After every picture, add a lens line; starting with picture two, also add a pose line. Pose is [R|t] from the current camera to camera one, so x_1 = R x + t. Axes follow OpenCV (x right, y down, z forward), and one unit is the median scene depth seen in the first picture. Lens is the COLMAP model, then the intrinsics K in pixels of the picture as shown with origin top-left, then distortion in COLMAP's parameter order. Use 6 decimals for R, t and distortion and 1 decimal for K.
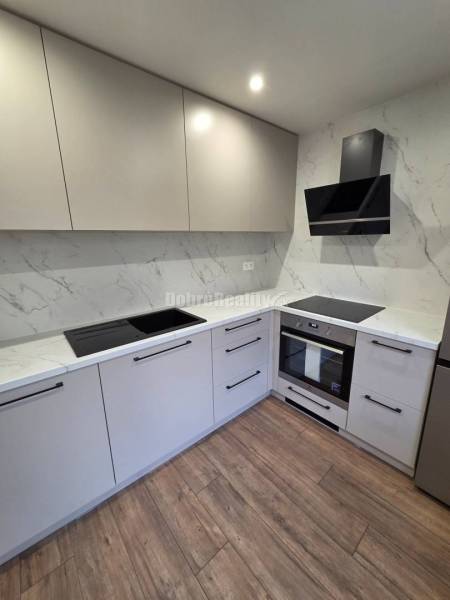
lens RADIAL K [[247.1, 0, 227.1], [0, 247.1, 298.0], [0, 0, 1]] dist [0.000553, -0.000979]
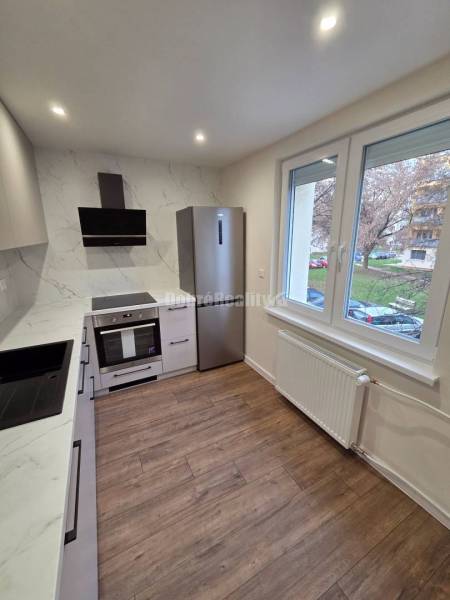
lens RADIAL K [[247.1, 0, 227.1], [0, 247.1, 298.0], [0, 0, 1]] dist [0.000553, -0.000979]
pose [[0.215978, -0.226687, 0.949719, -0.813758], [0.225489, 0.957963, 0.177376, -0.098238], [-0.950004, 0.175842, 0.258014, 0.146763]]
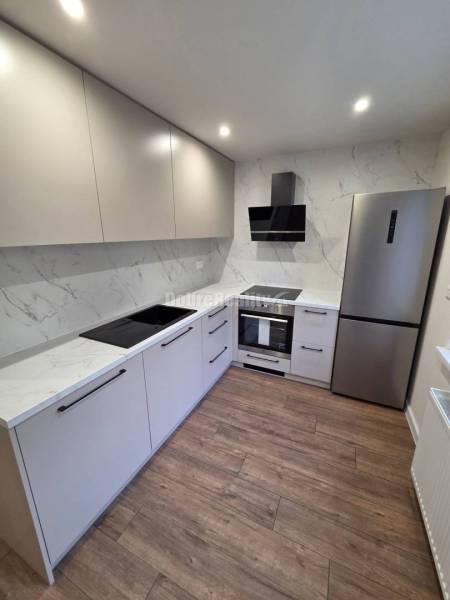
lens RADIAL K [[247.1, 0, 227.1], [0, 247.1, 298.0], [0, 0, 1]] dist [0.000553, -0.000979]
pose [[0.910222, -0.093322, 0.403468, -0.438644], [0.084290, 0.995633, 0.040131, -0.010142], [-0.405451, -0.002520, 0.914113, -0.216246]]
